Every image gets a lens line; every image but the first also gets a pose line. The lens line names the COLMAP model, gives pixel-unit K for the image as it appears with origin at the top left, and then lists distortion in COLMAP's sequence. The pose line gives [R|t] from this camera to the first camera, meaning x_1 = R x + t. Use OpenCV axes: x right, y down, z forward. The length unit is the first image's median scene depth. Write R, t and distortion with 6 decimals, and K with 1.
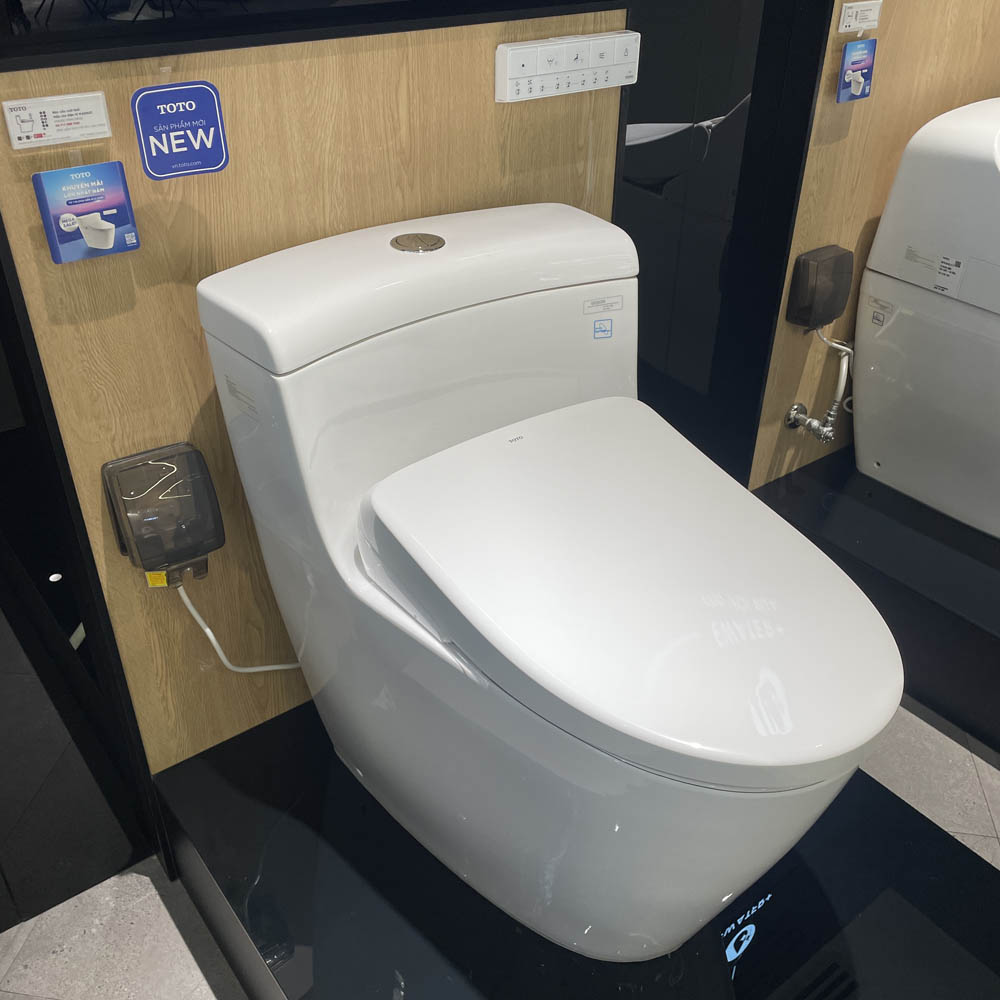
lens RADIAL K [[1012.9, 0, 503.7], [0, 1012.9, 519.9], [0, 0, 1]] dist [0.013821, 0.000000]
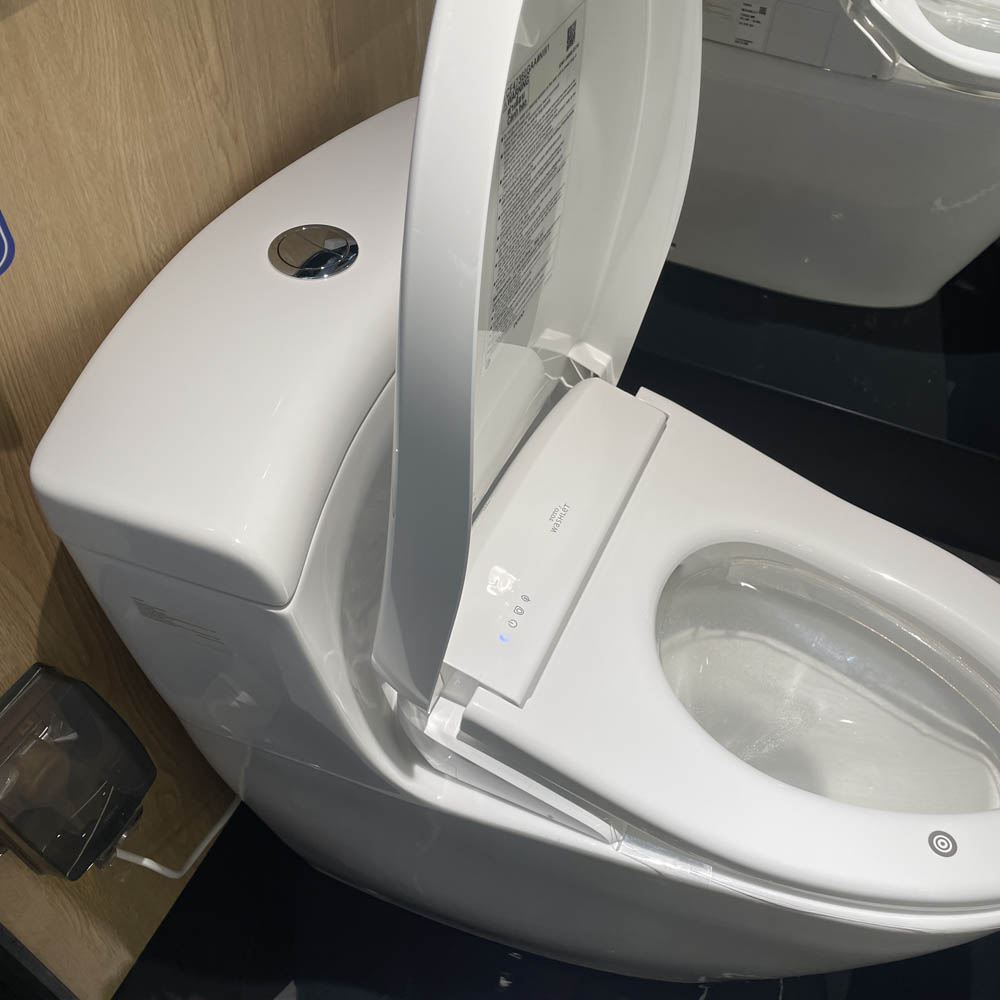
lens RADIAL K [[1012.9, 0, 504.4], [0, 1012.9, 501.6], [0, 0, 1]] dist [0.013821, 0.000000]
pose [[0.879041, -0.351845, 0.321701, -0.221446], [0.246202, 0.912868, 0.325664, -0.289107], [-0.408254, -0.207069, 0.889073, 0.349227]]
